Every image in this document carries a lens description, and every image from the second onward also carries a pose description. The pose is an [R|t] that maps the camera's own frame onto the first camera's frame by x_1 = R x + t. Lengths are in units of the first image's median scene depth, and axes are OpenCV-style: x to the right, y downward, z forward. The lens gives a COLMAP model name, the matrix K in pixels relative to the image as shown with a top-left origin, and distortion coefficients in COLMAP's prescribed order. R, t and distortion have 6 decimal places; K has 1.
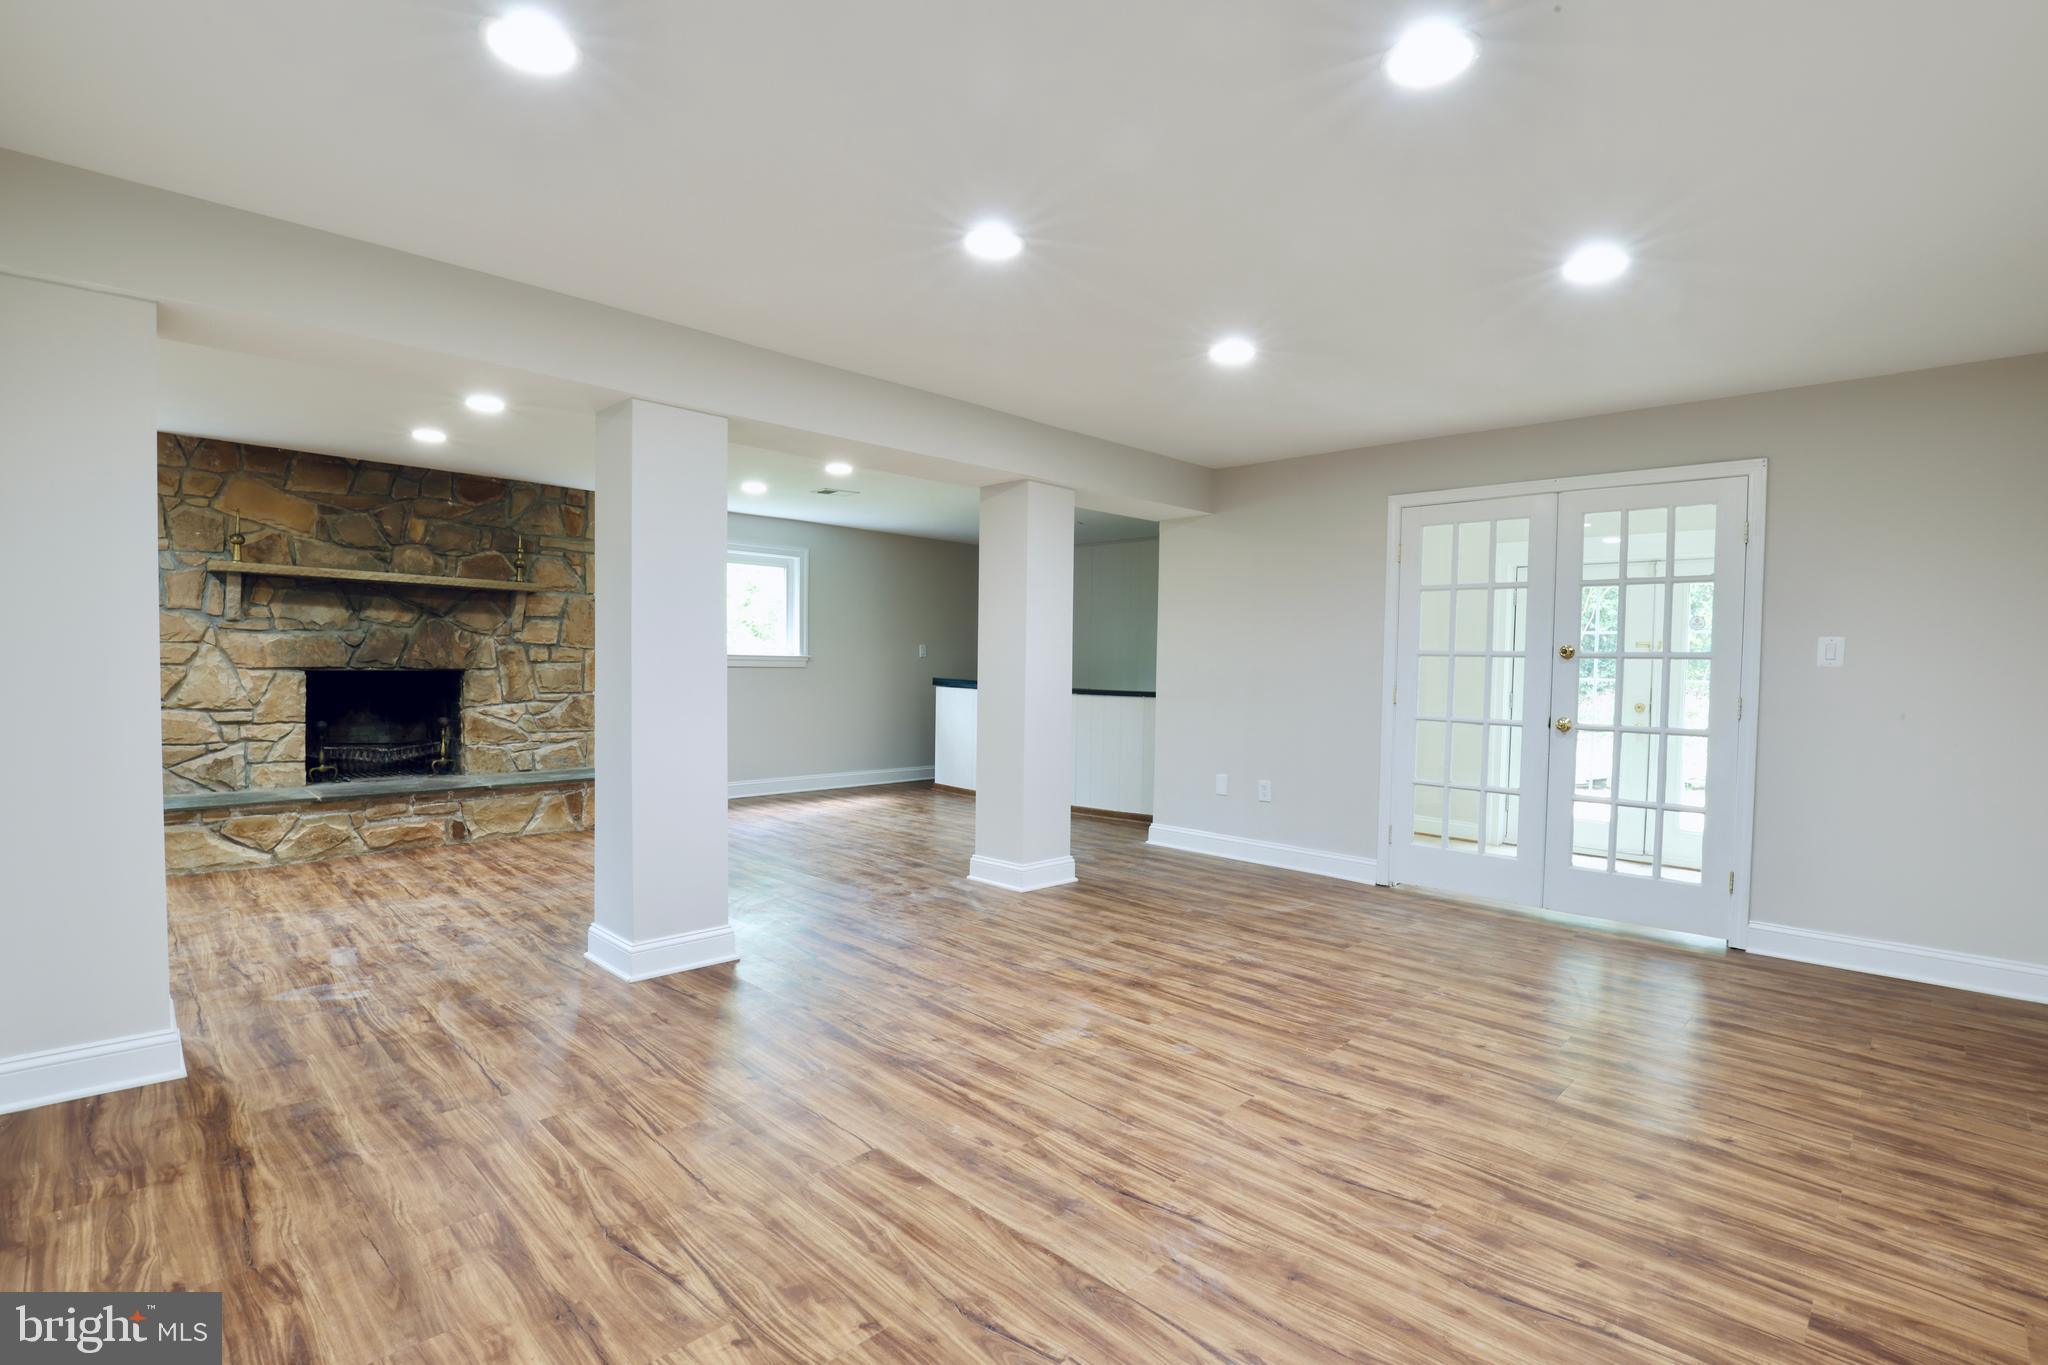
lens RADIAL K [[936.5, 0, 1033.9], [0, 936.5, 691.6], [0, 0, 1]] dist [-0.033576, 0.005871]
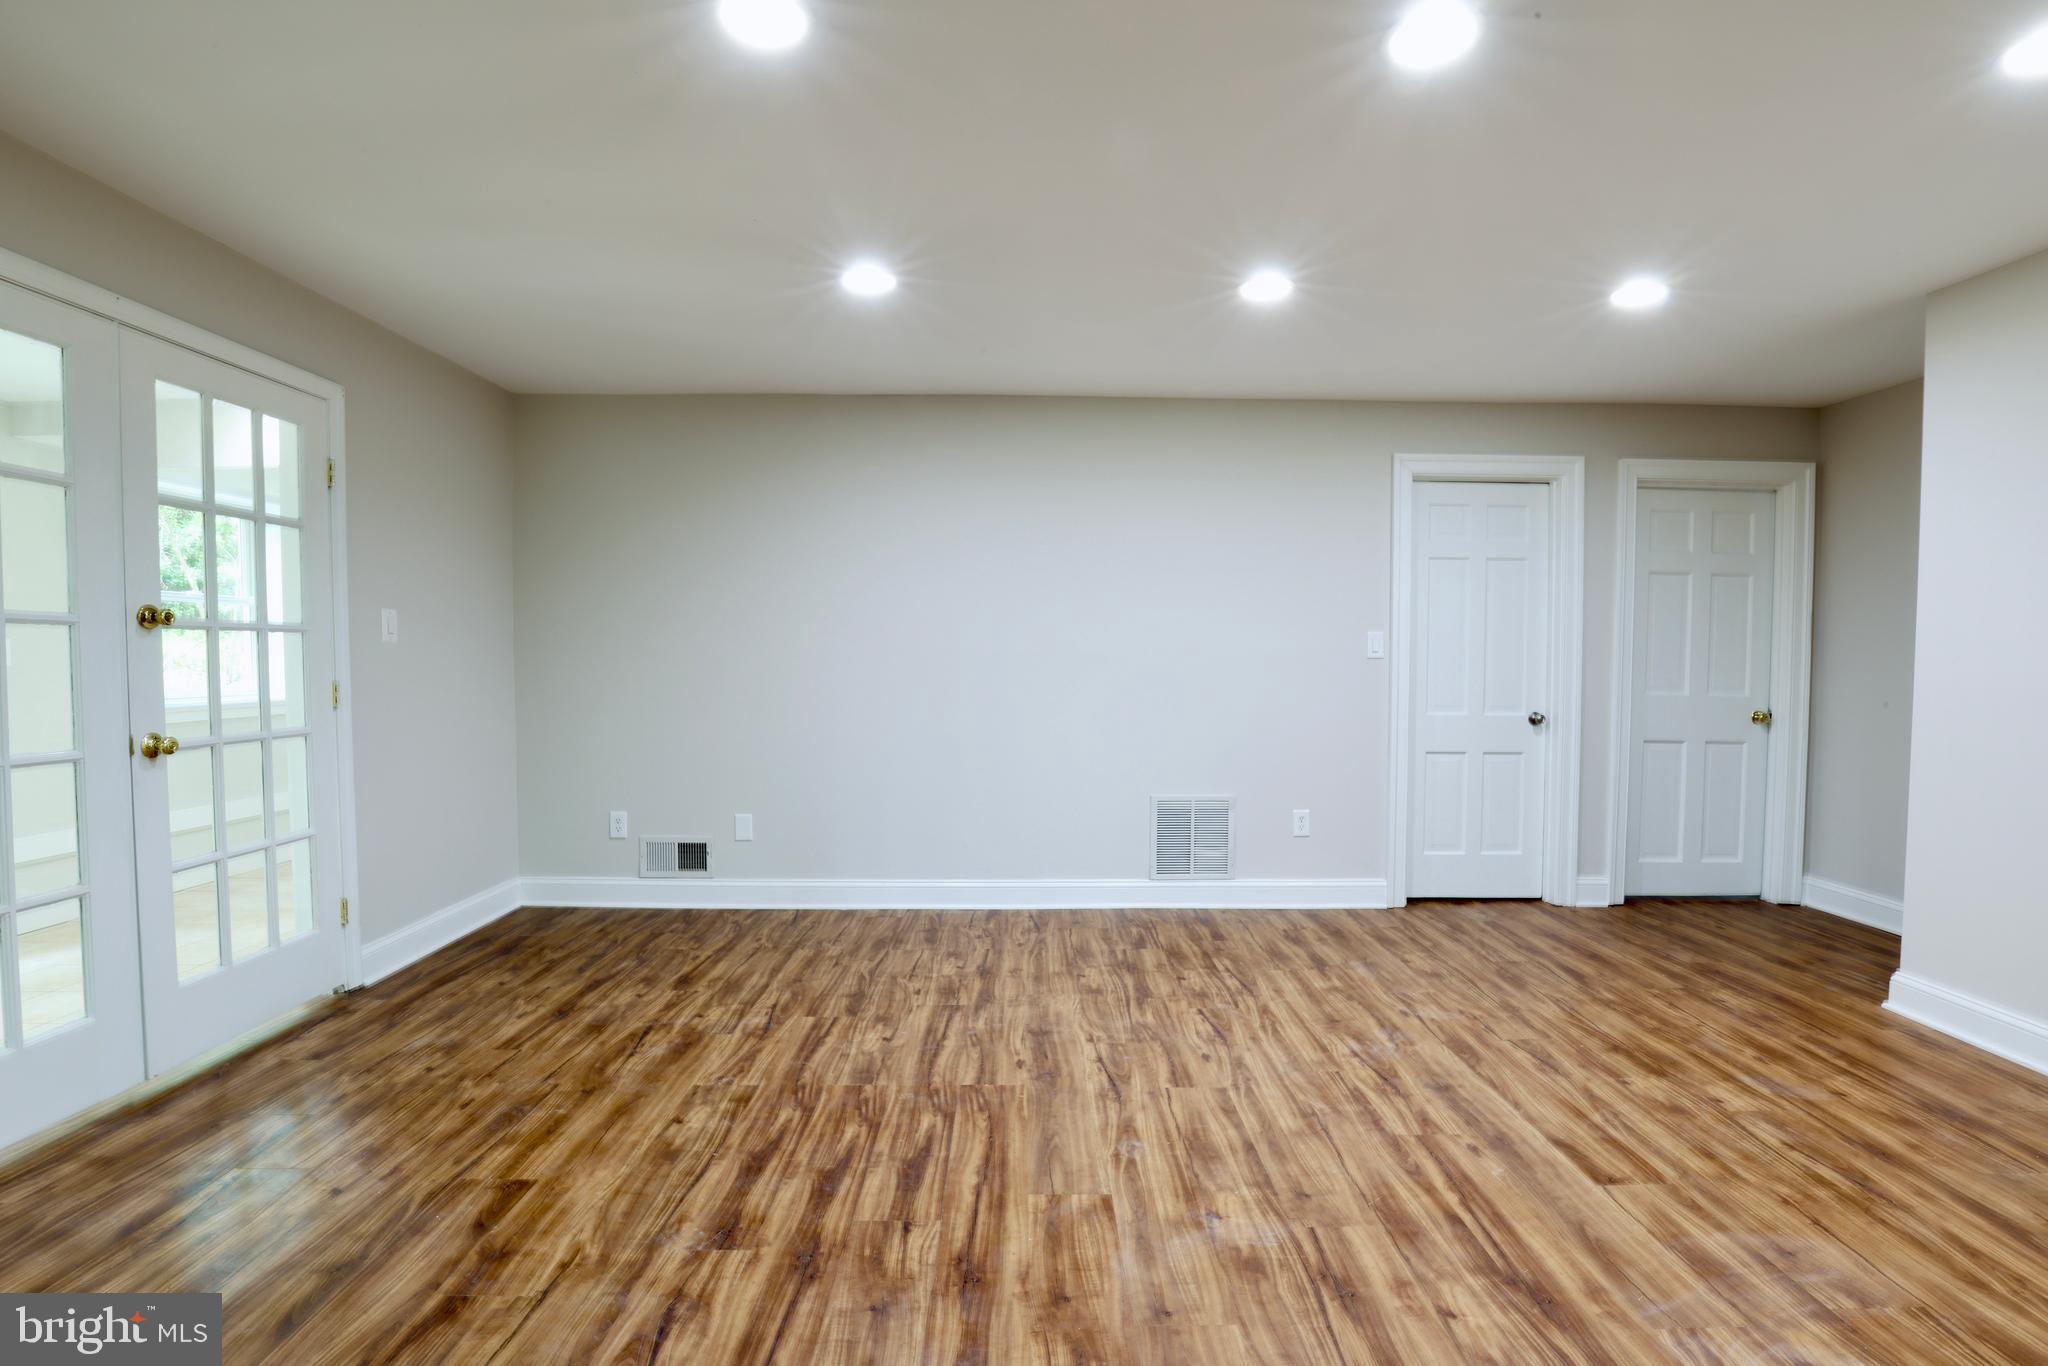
lens RADIAL K [[936.5, 0, 1033.9], [0, 936.5, 692.1], [0, 0, 1]] dist [-0.033576, 0.005871]
pose [[-0.704798, -0.049410, 0.707686, -0.258871], [0.002858, 0.997366, 0.072482, -0.046169], [-0.709403, 0.053107, -0.702800, 1.315695]]
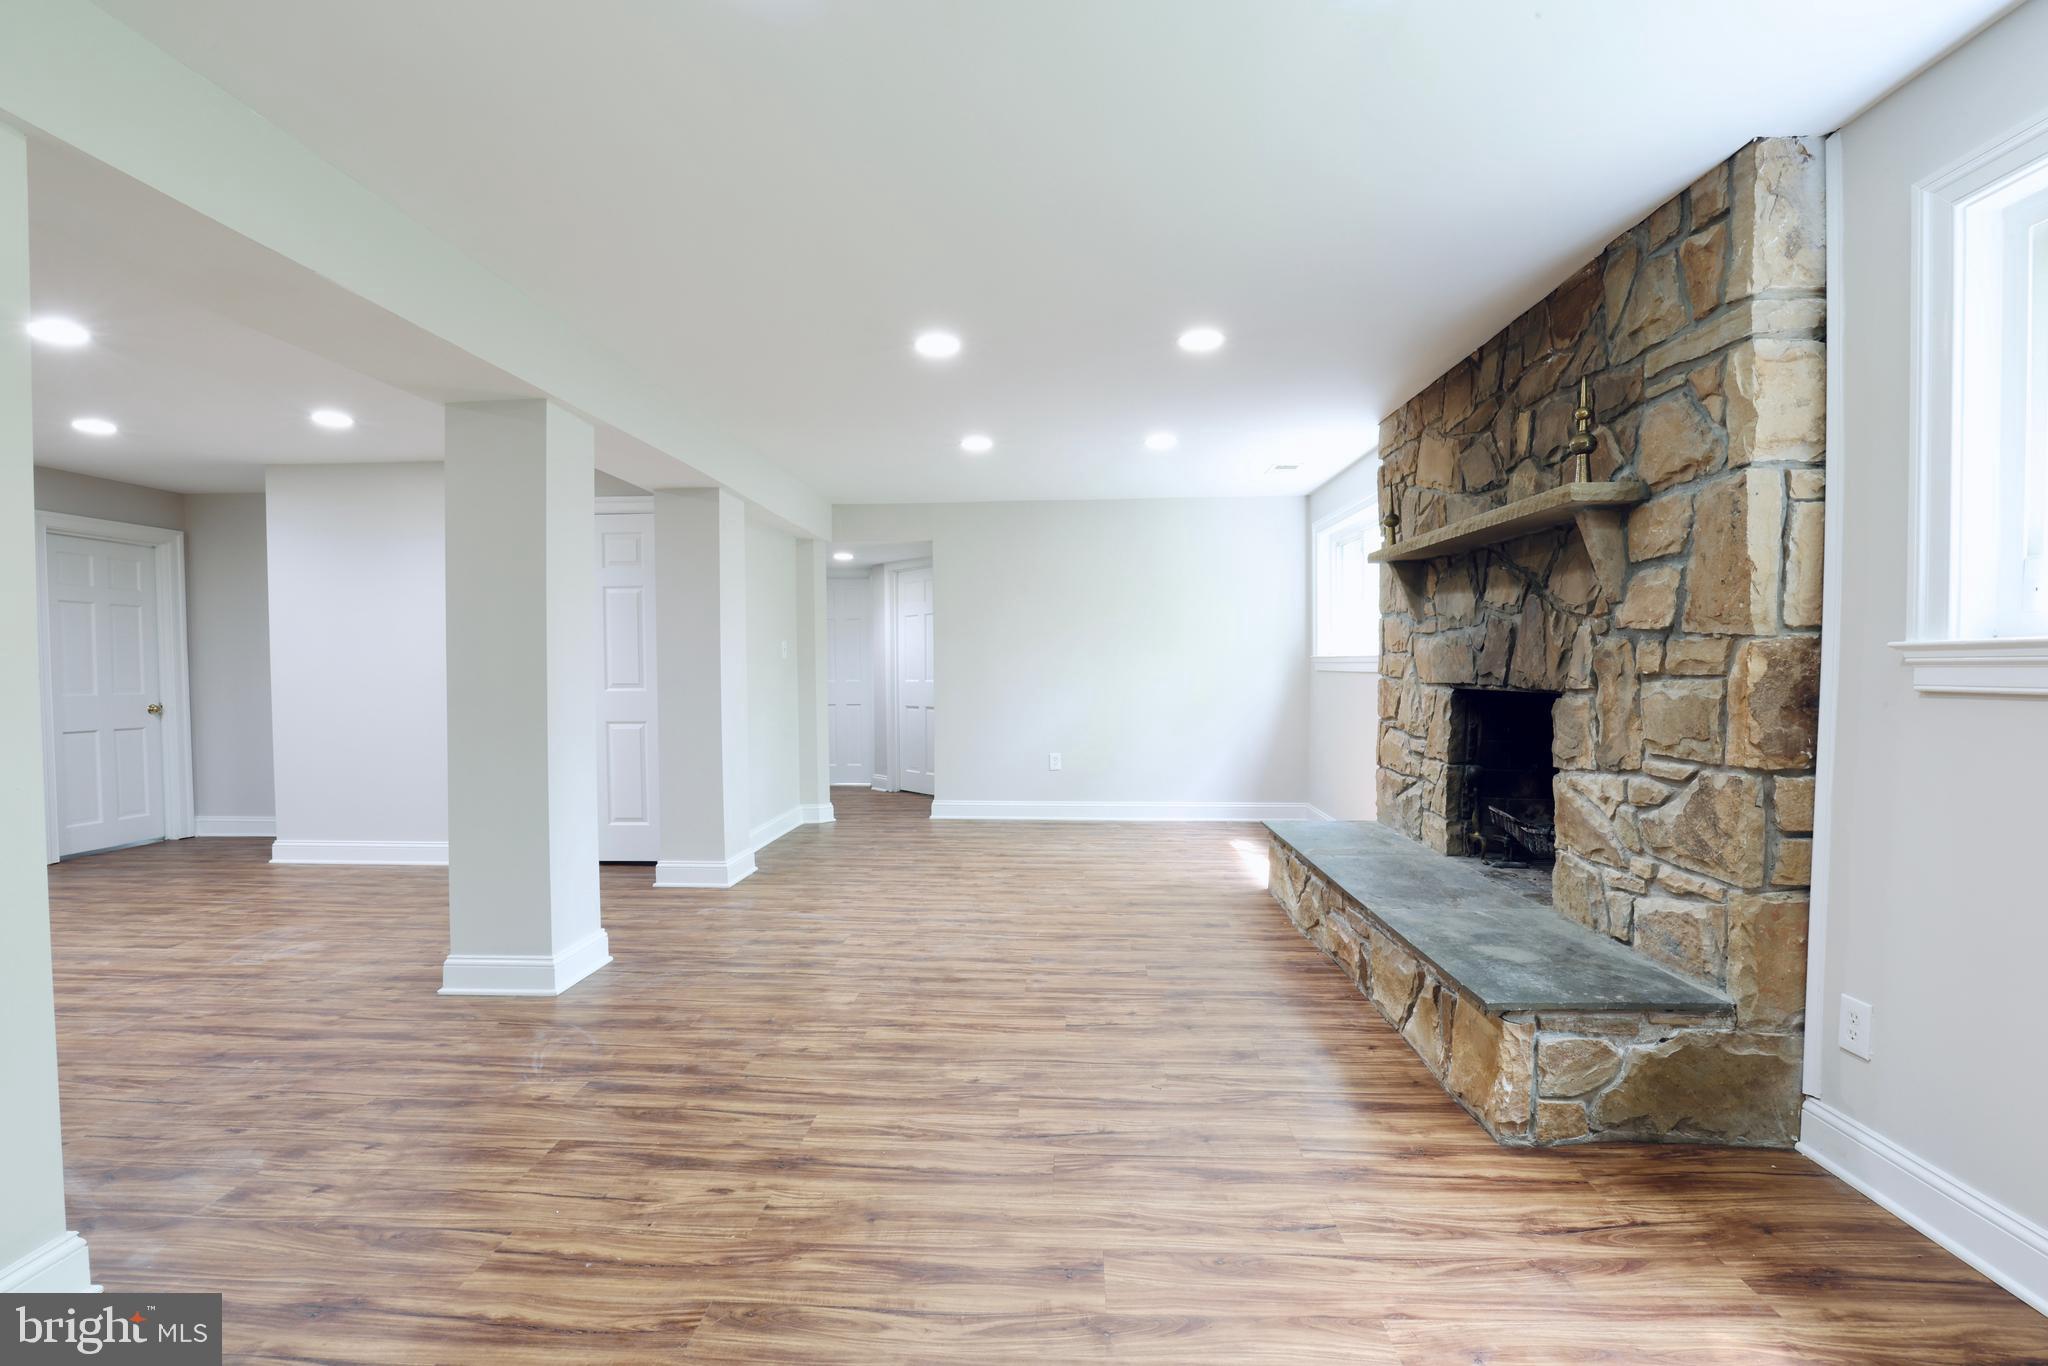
lens RADIAL K [[936.5, 0, 1033.9], [0, 936.5, 692.1], [0, 0, 1]] dist [-0.033576, 0.005871]
pose [[-0.746568, 0.007450, -0.665267, -0.161730], [-0.026364, 0.998821, 0.040772, -0.066190], [0.664786, 0.047978, -0.745492, 2.166839]]
